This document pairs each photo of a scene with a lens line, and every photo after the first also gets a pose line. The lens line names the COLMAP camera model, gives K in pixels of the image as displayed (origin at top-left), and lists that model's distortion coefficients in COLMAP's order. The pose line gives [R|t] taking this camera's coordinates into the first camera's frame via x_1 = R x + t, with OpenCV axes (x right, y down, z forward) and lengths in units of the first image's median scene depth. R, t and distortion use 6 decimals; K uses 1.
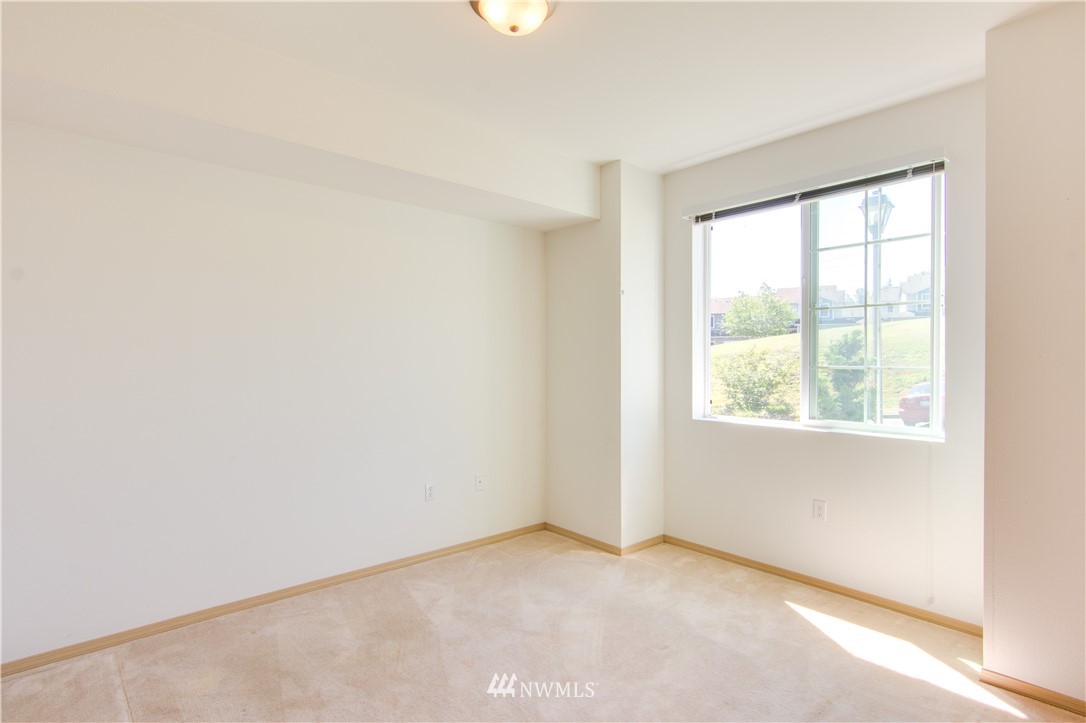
lens RADIAL K [[550.8, 0, 548.5], [0, 550.8, 365.5], [0, 0, 1]] dist [0.002200, 0.003206]
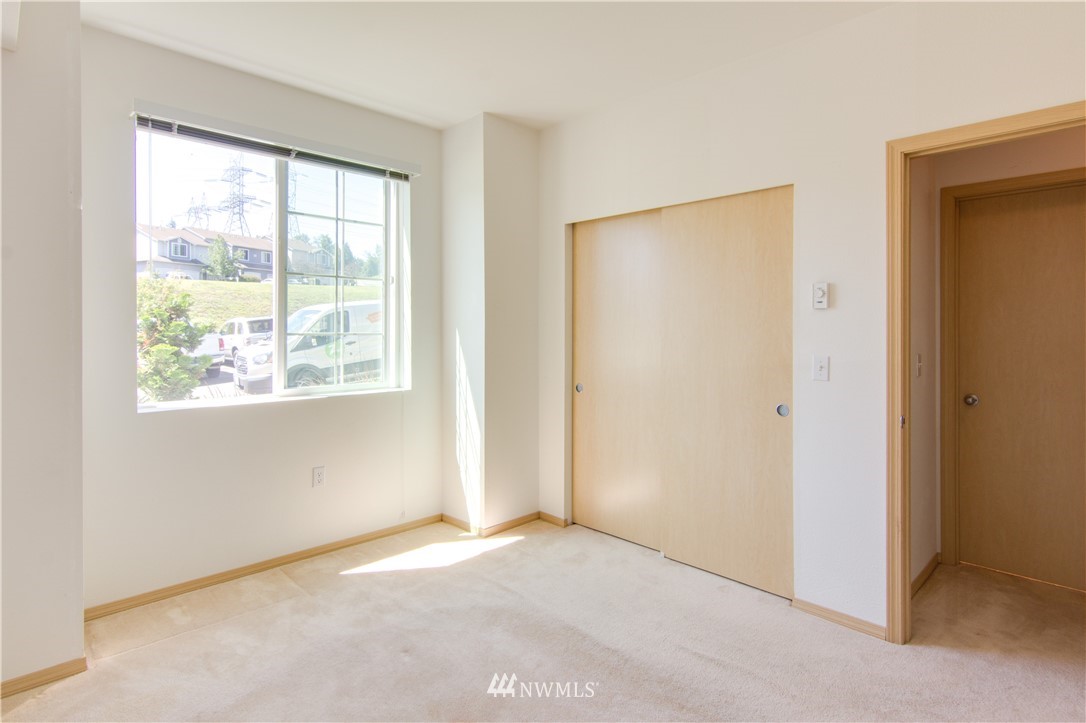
lens RADIAL K [[564.4, 0, 544.1], [0, 564.4, 328.4], [0, 0, 1]] dist [0.001138, 0.000772]
pose [[-0.042356, -0.003191, 0.999097, -0.551594], [0.008058, 0.999961, 0.003536, -0.006759], [-0.999070, 0.008201, -0.042329, 0.639800]]
